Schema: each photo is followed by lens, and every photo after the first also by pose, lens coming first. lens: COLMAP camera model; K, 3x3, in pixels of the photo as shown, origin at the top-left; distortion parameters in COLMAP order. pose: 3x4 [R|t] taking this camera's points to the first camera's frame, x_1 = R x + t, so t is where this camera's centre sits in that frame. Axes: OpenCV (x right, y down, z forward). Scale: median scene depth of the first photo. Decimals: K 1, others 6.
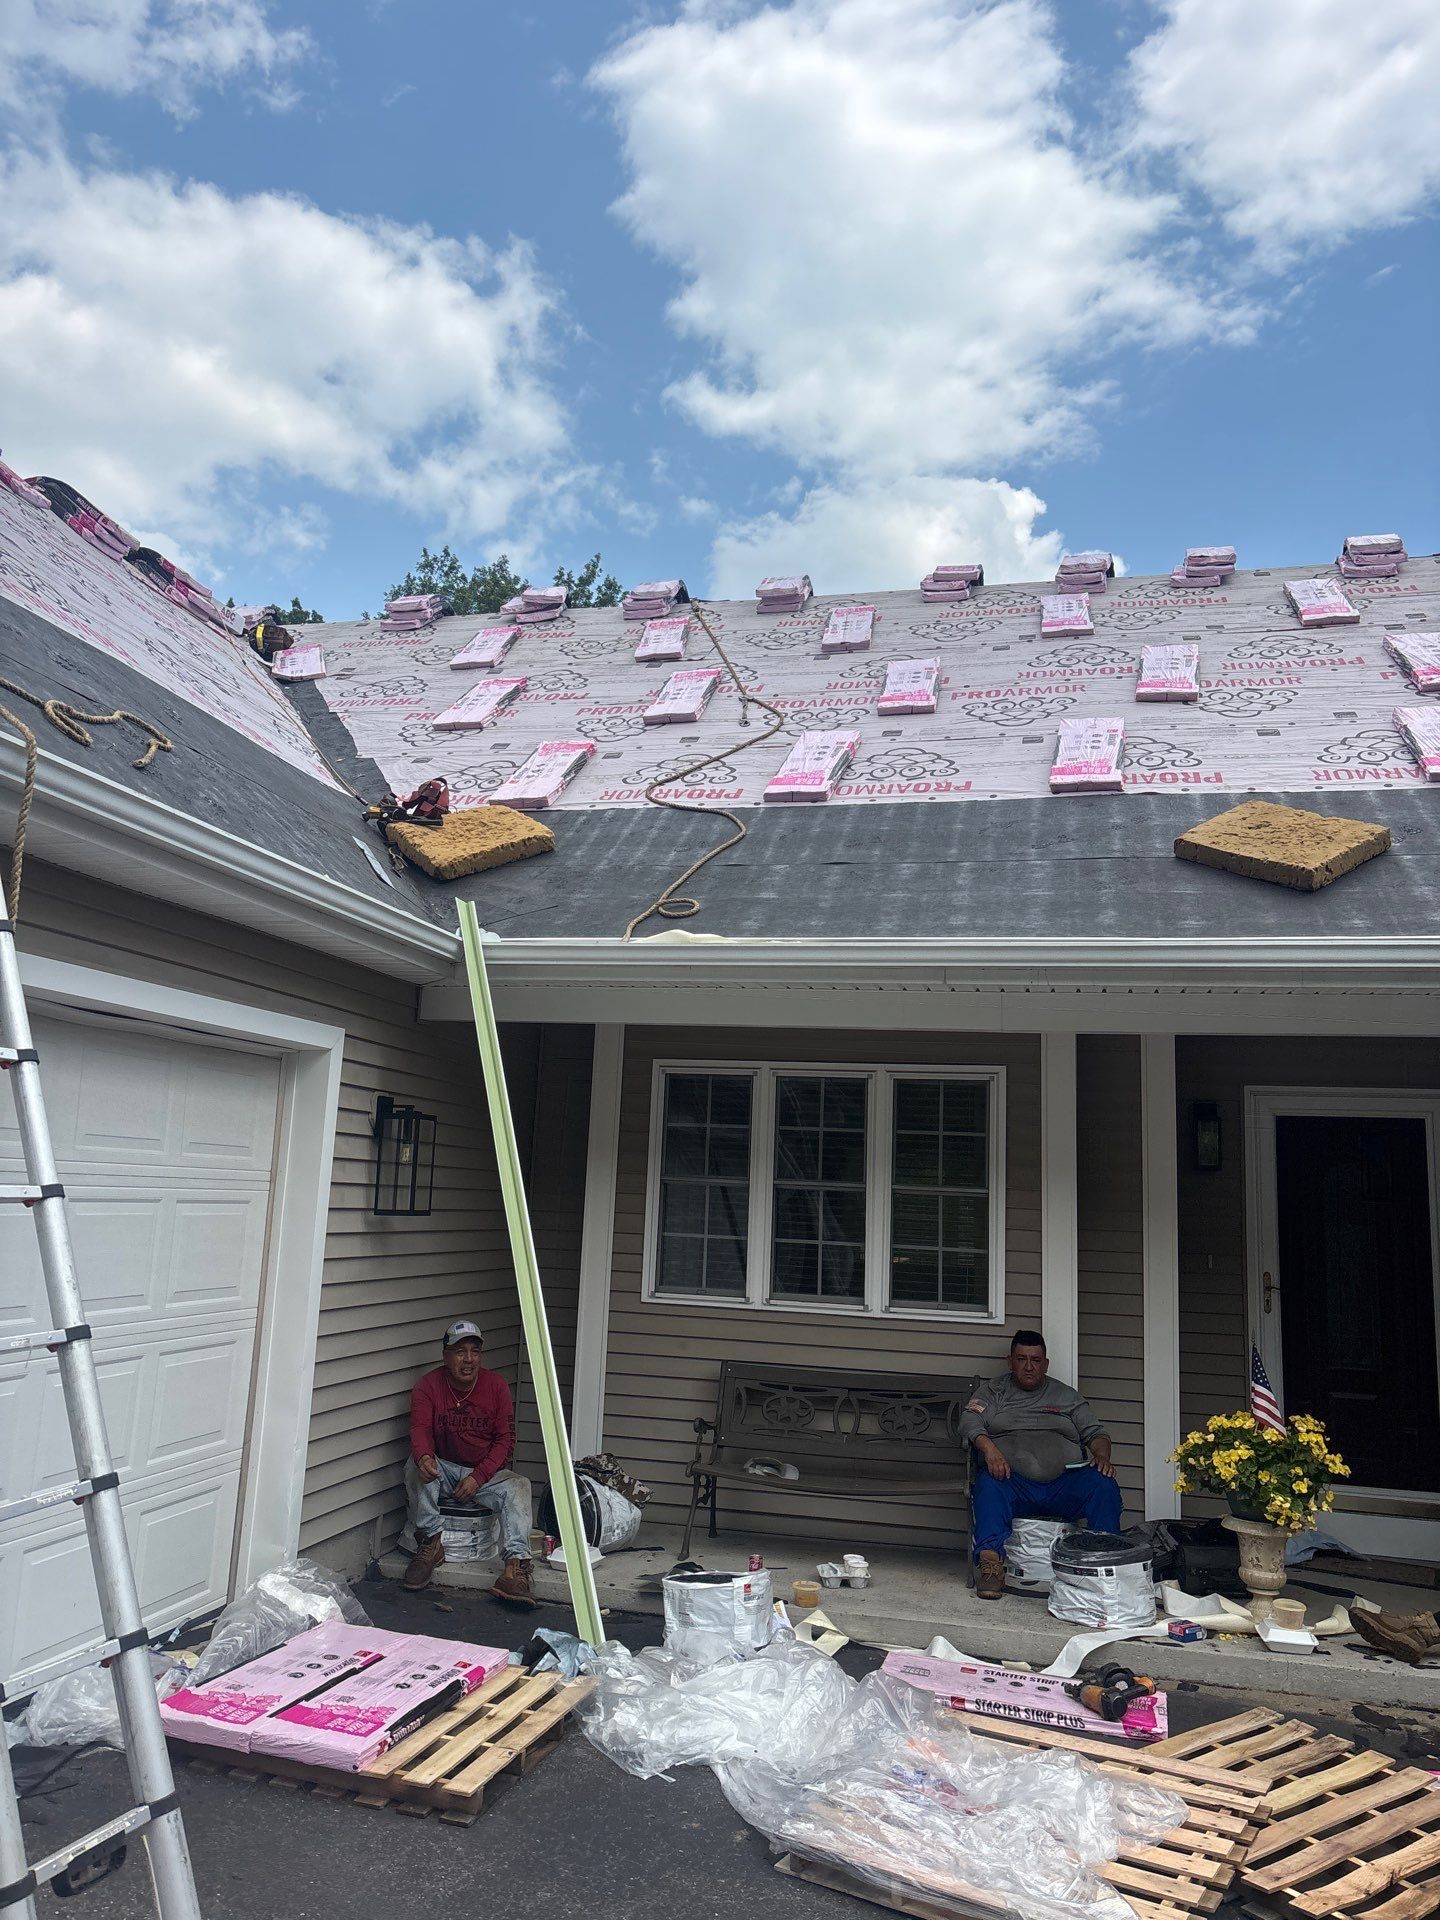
lens RADIAL K [[1447.8, 0, 734.9], [0, 1447.8, 957.0], [0, 0, 1]] dist [0.021226, 0.006410]
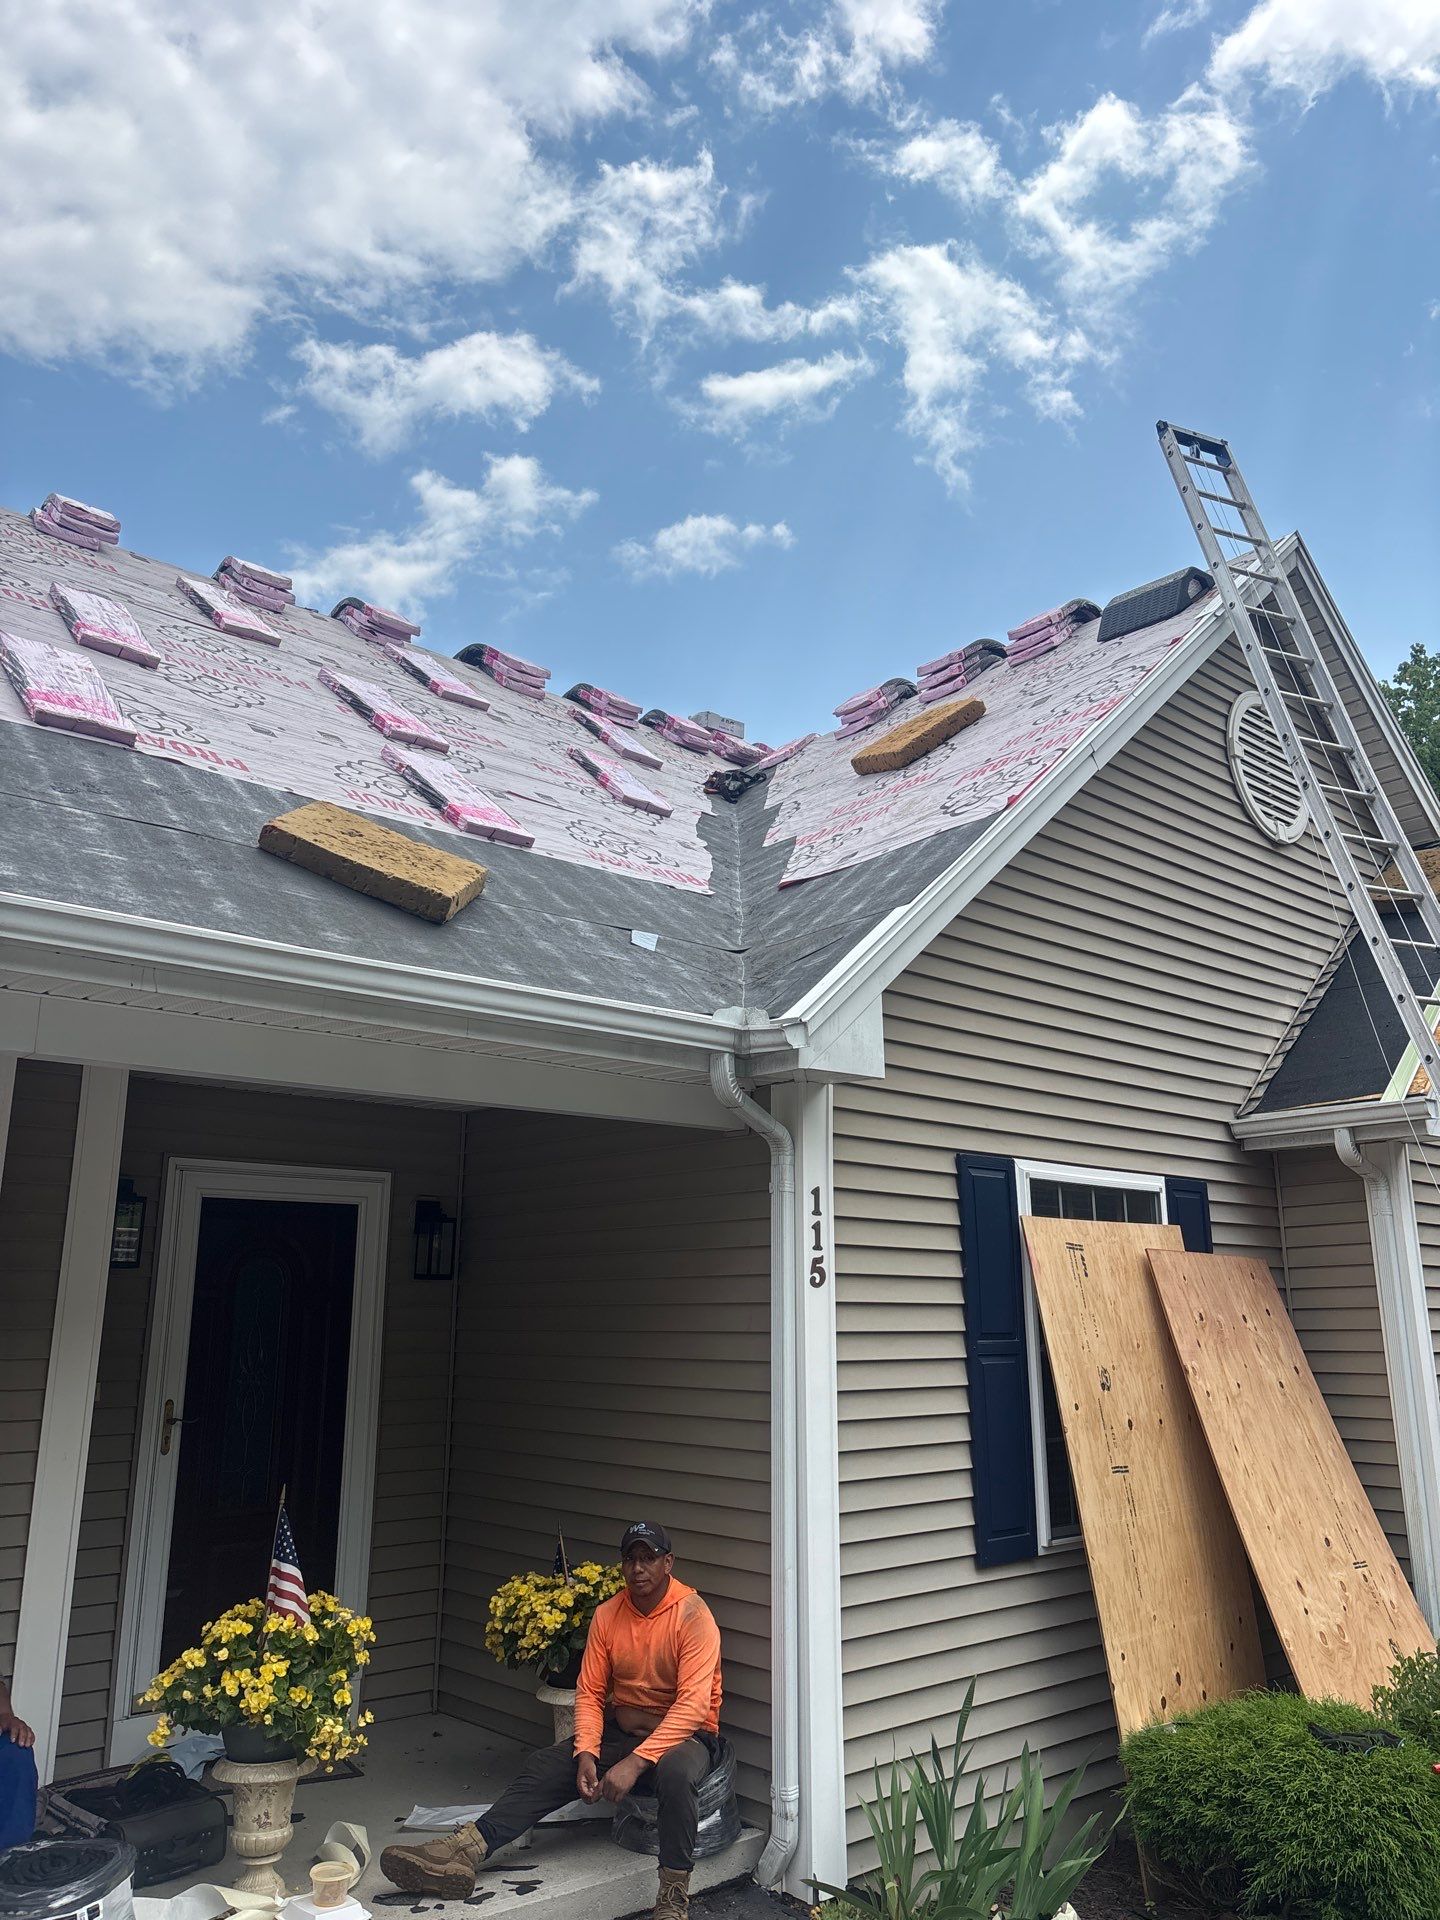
lens RADIAL K [[1447.8, 0, 734.9], [0, 1447.8, 957.0], [0, 0, 1]] dist [0.021226, 0.006410]
pose [[0.585109, 0.156846, 0.795642, -0.121532], [-0.110859, 0.987378, -0.113118, 0.039687], [-0.803342, -0.022018, 0.595111, 0.317980]]
